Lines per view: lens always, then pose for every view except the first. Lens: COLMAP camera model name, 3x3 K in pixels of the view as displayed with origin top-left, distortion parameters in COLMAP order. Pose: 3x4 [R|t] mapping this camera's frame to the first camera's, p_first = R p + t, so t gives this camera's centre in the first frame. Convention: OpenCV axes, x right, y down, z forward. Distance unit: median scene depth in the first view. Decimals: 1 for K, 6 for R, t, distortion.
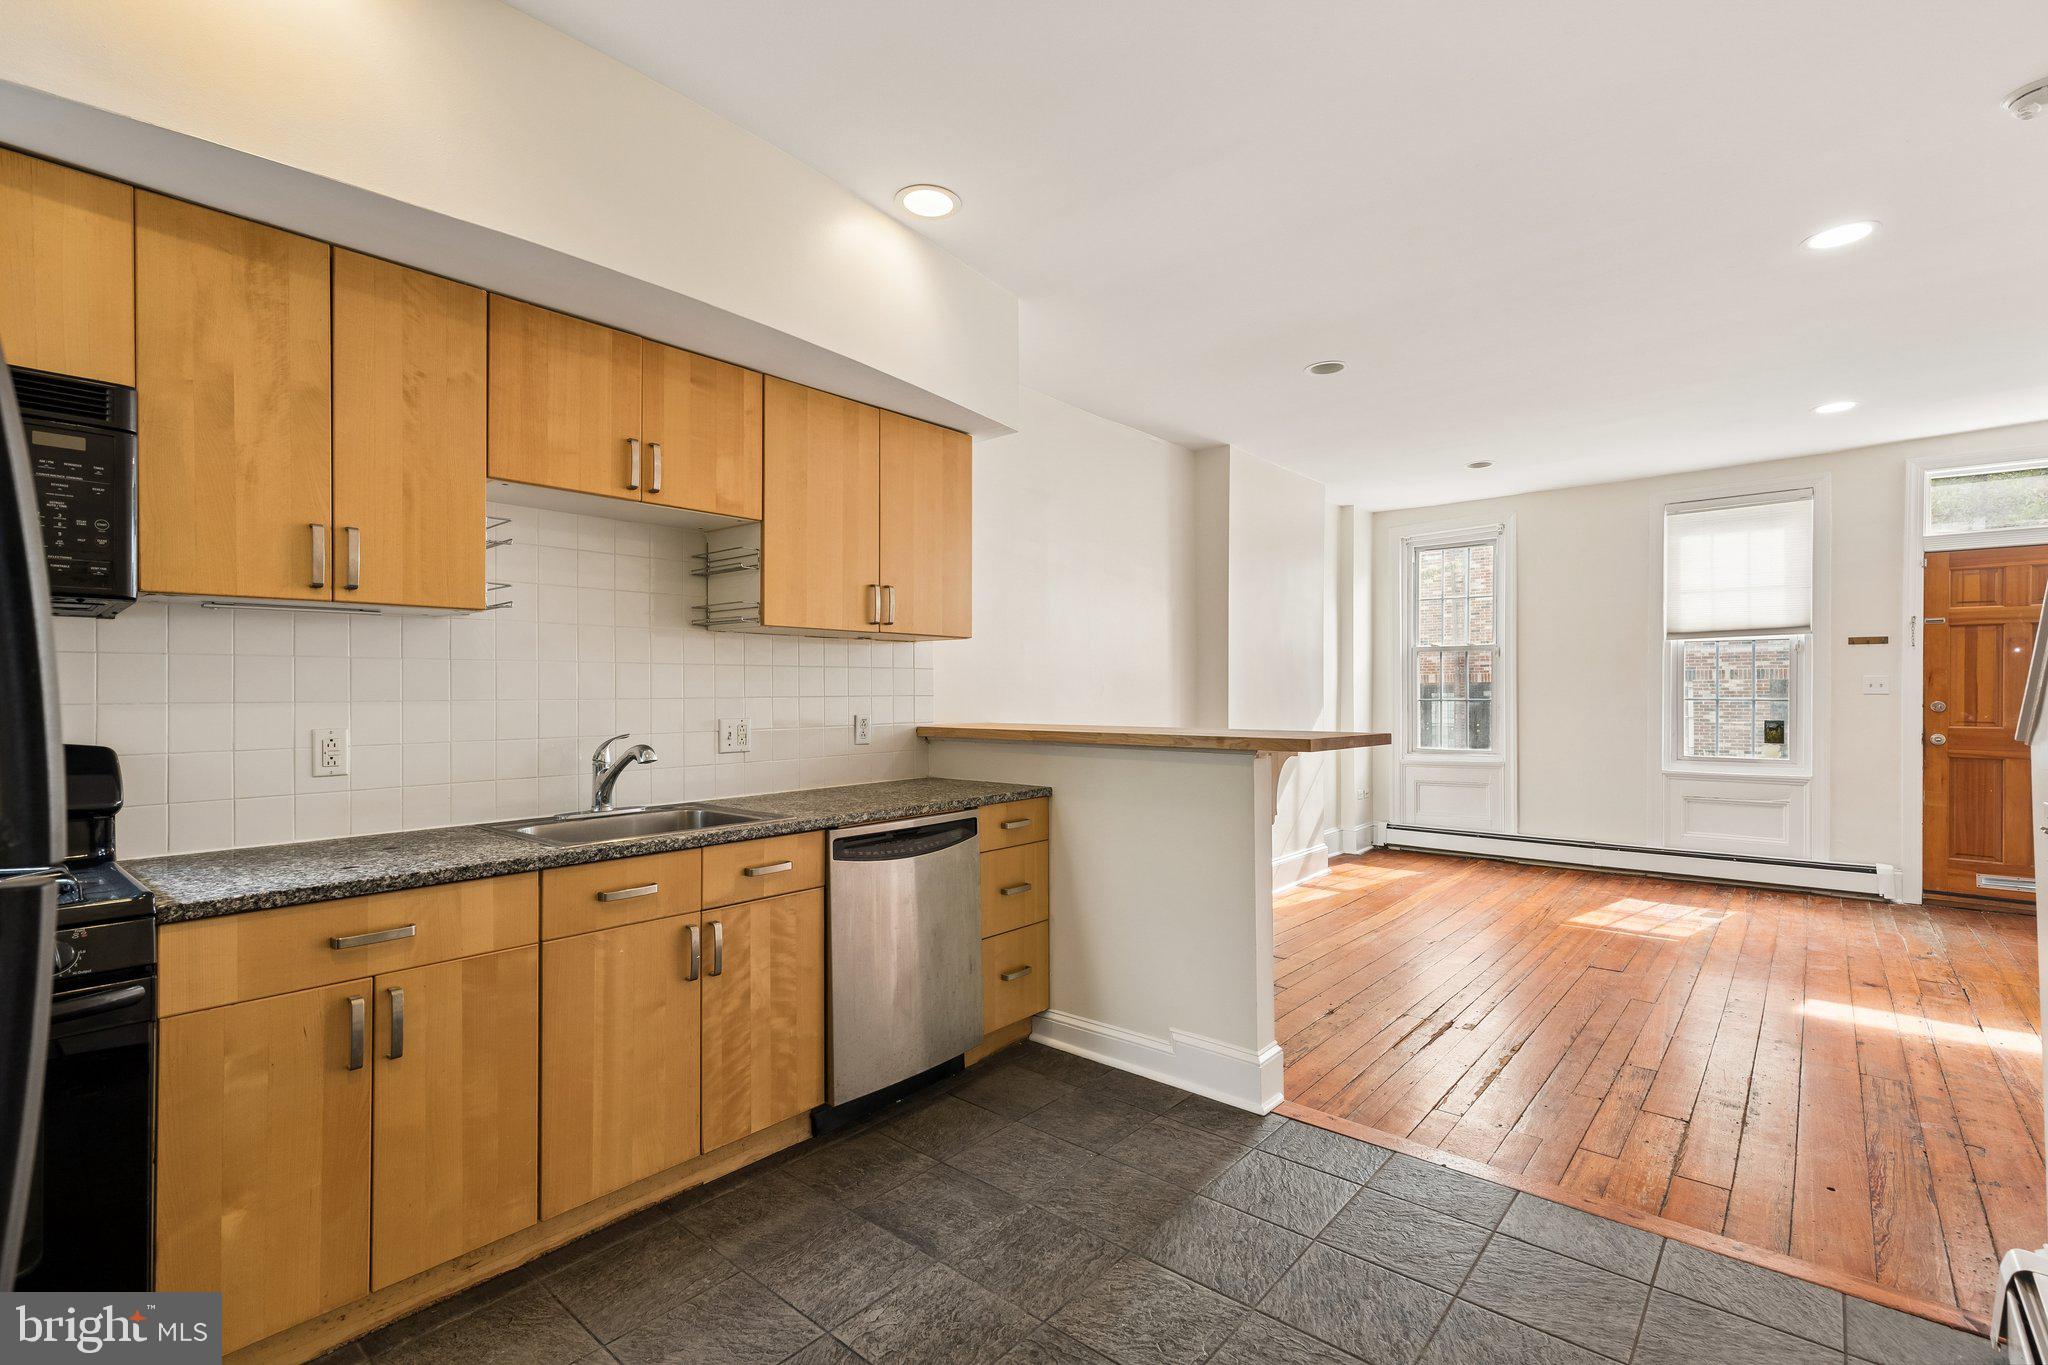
lens RADIAL K [[932.4, 0, 1013.0], [0, 932.4, 693.1], [0, 0, 1]] dist [0.012239, -0.002734]
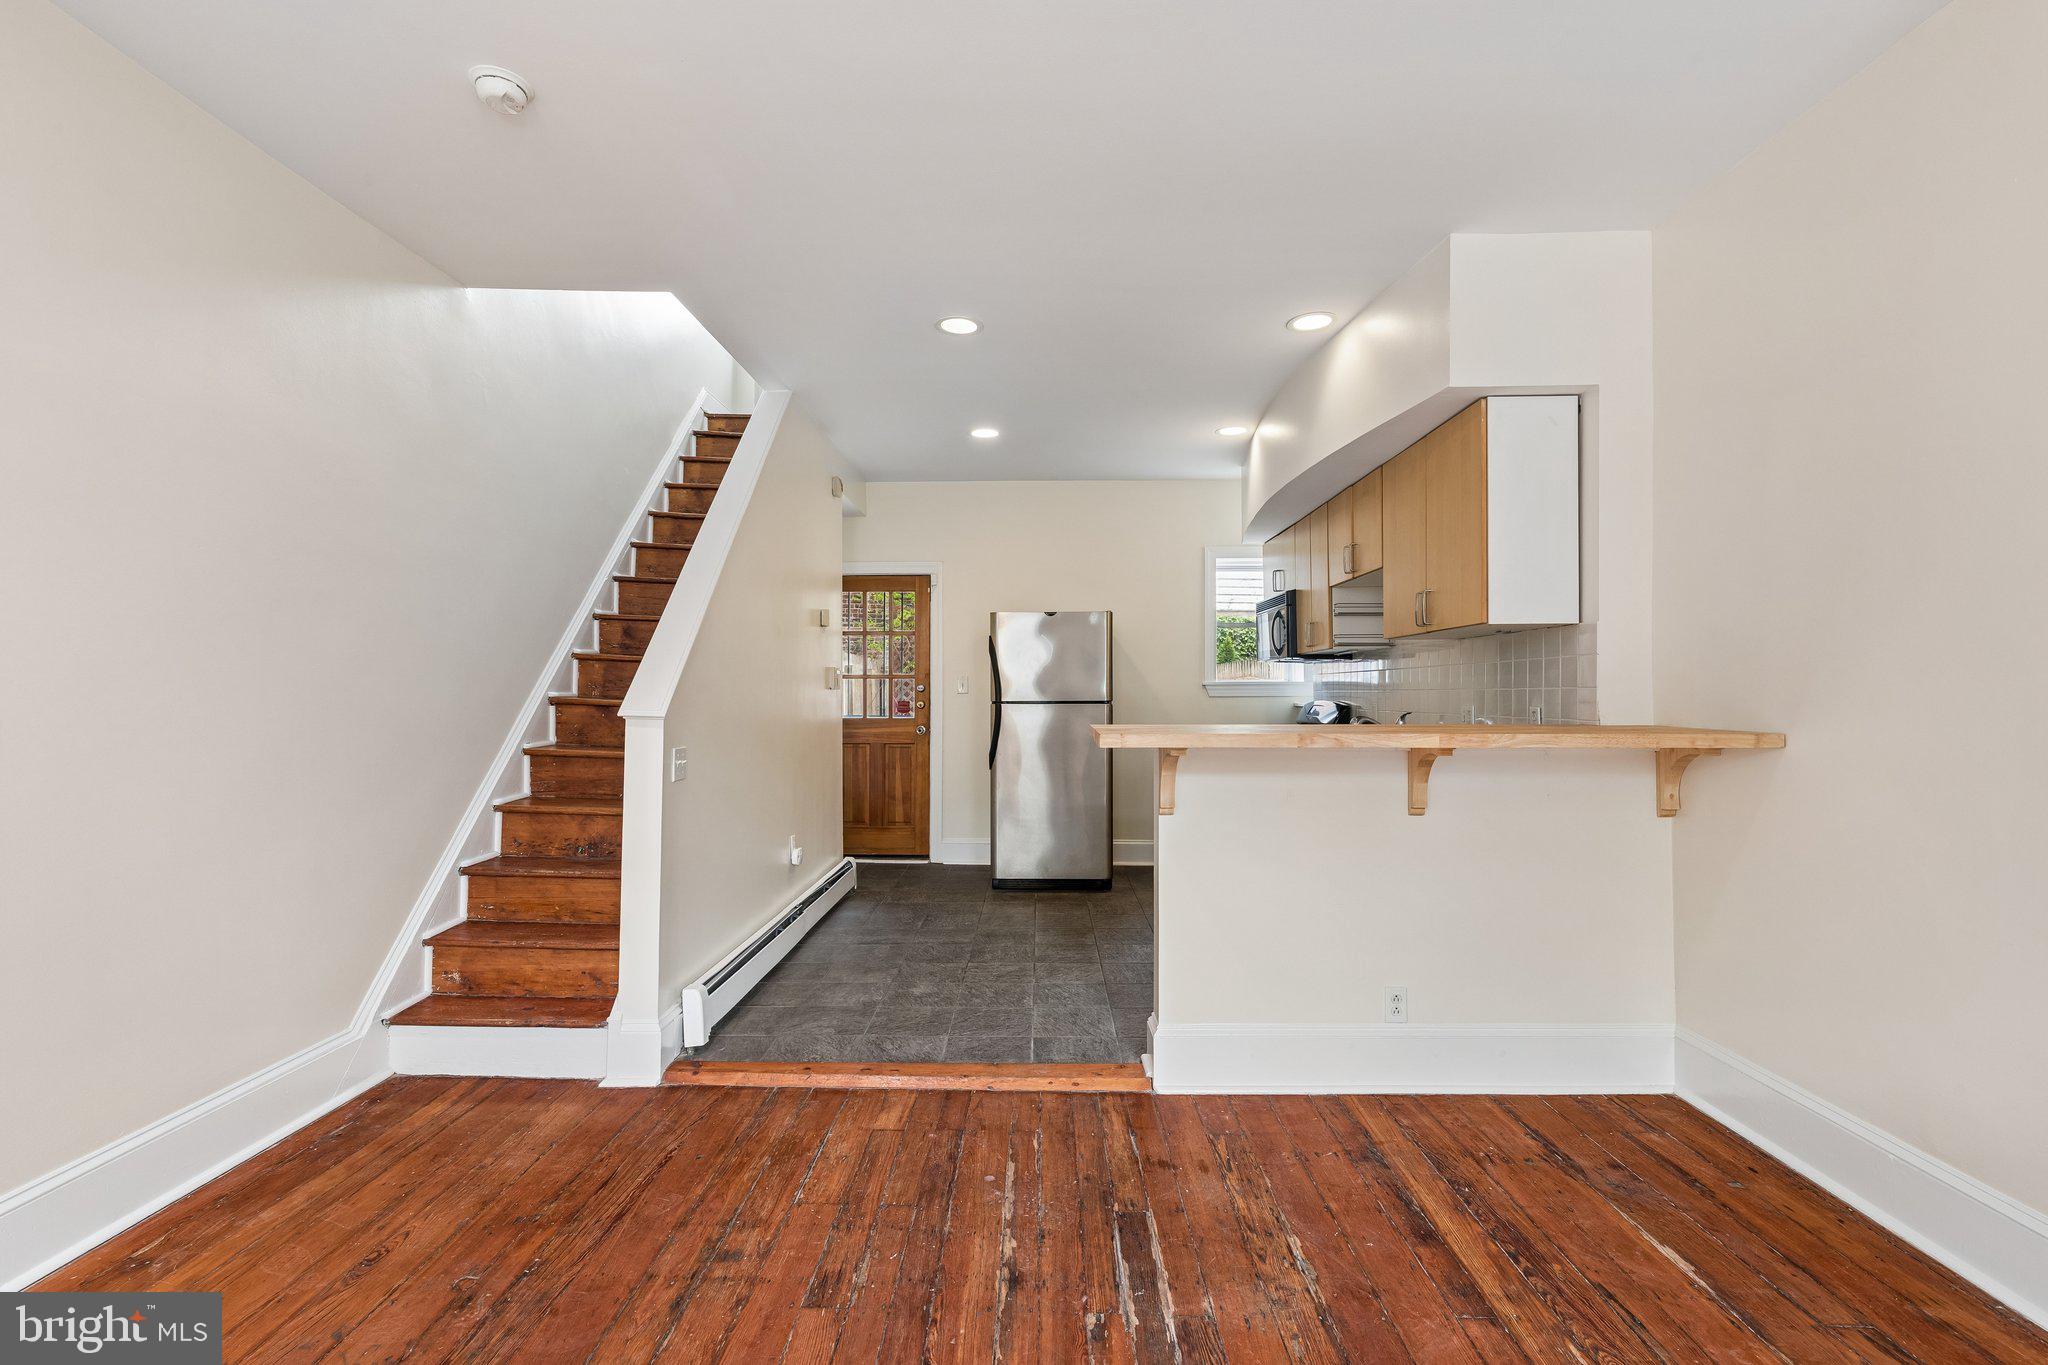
lens RADIAL K [[932.4, 0, 1023.8], [0, 932.4, 682.3], [0, 0, 1]] dist [0.012239, -0.002734]
pose [[-0.766800, -0.005383, -0.641863, 1.250960], [0.001383, 0.999949, -0.010039, 0.010769], [0.641884, -0.008585, -0.766754, 2.012593]]
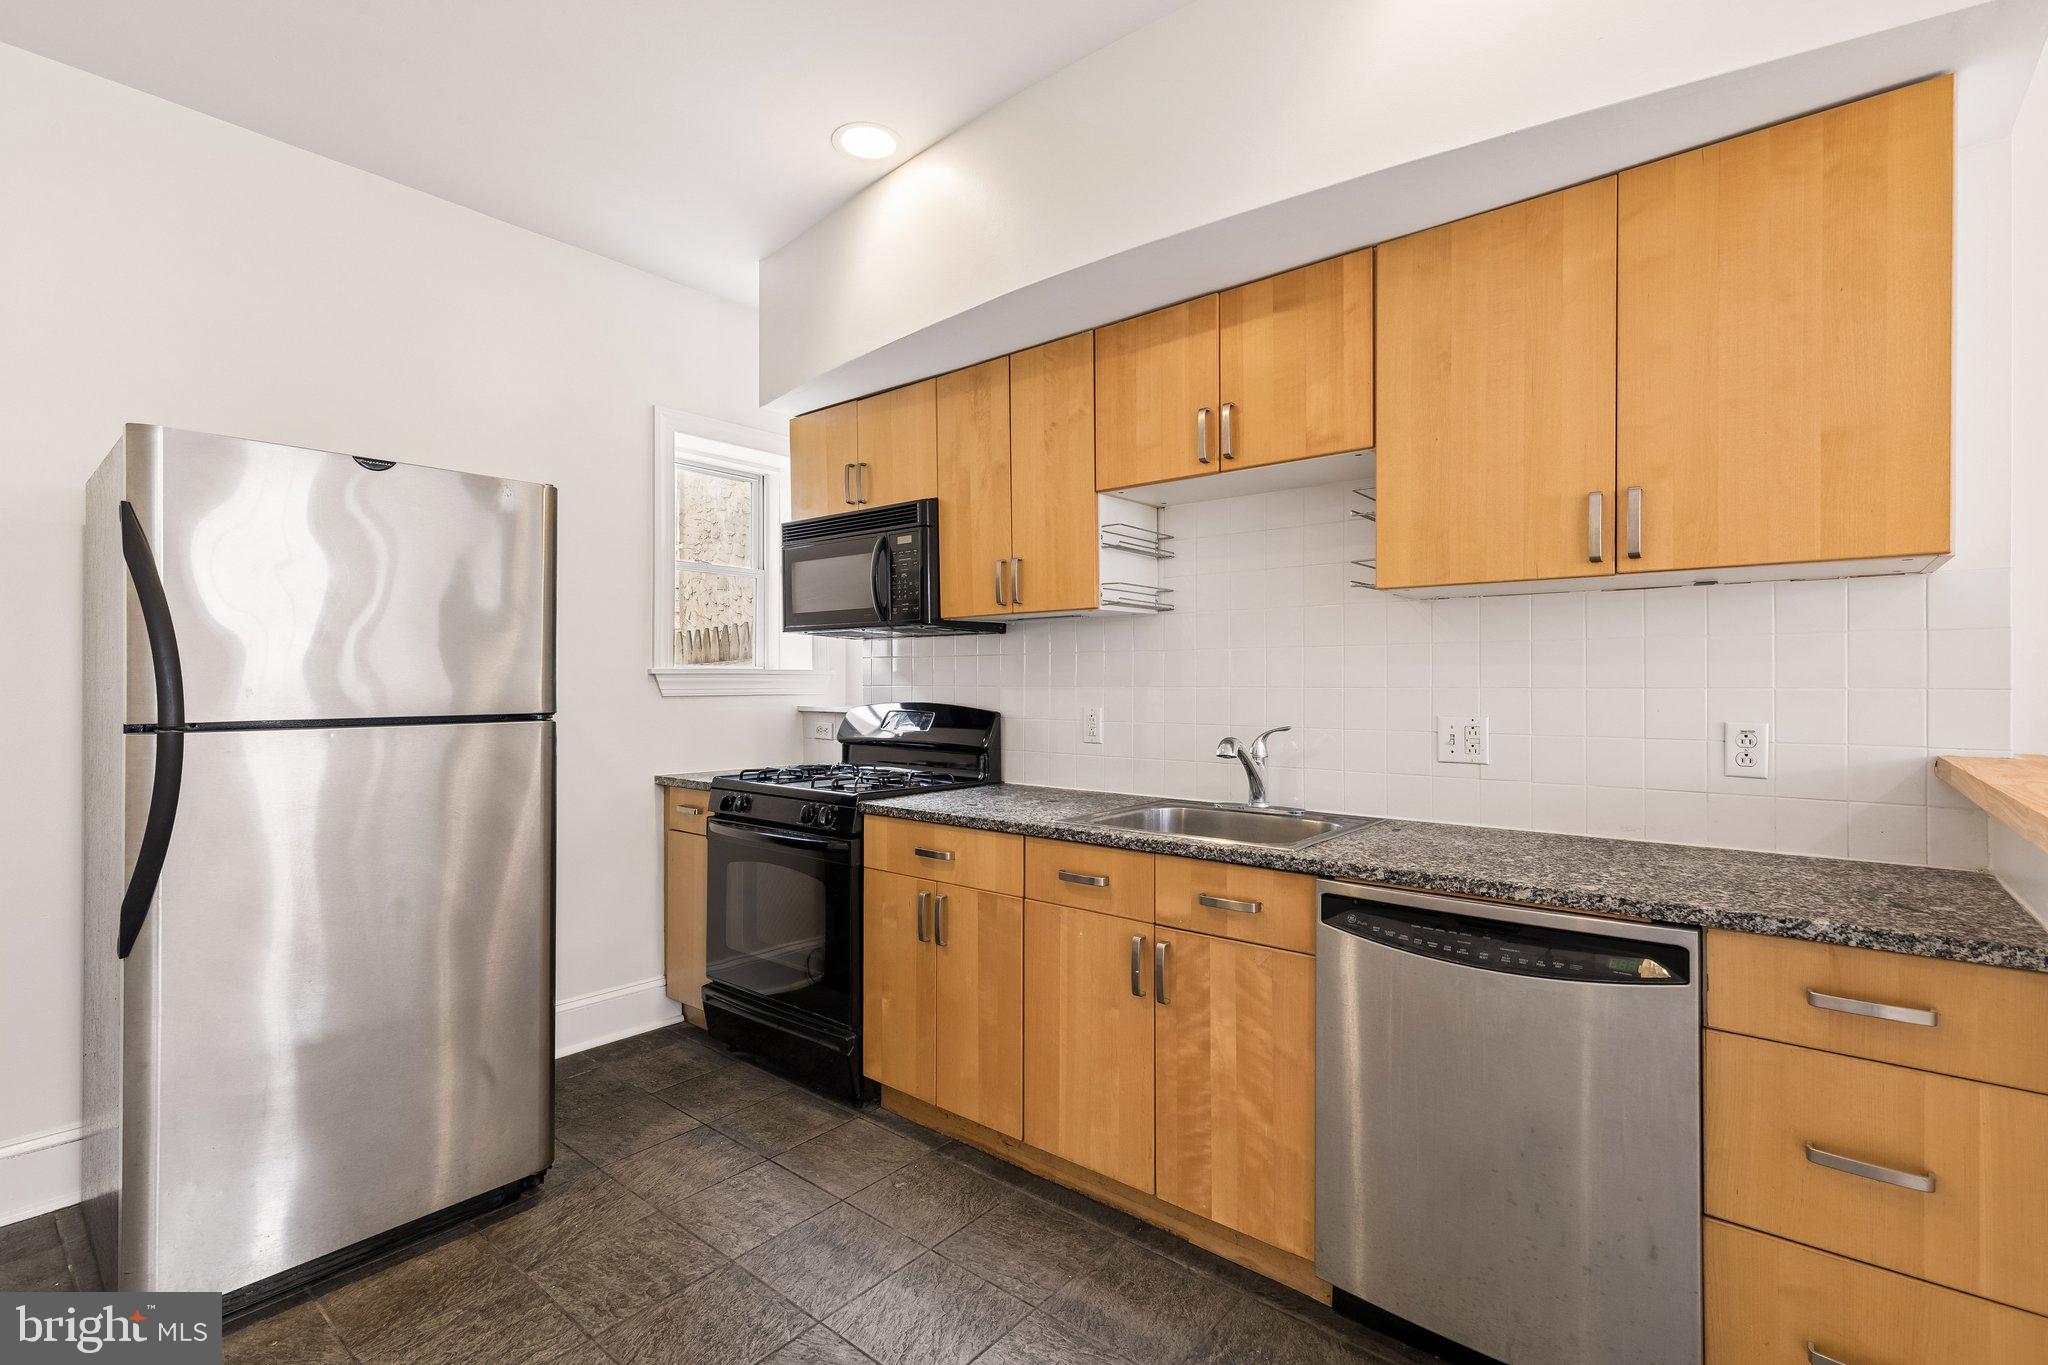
lens RADIAL K [[932.4, 0, 1040.4], [0, 932.4, 681.8], [0, 0, 1]] dist [0.012239, -0.002734]
pose [[0.028203, 0.005399, -0.999588, 0.517440], [-0.000056, 0.999985, 0.005399, -0.003934], [0.999602, -0.000096, 0.028203, 0.804891]]
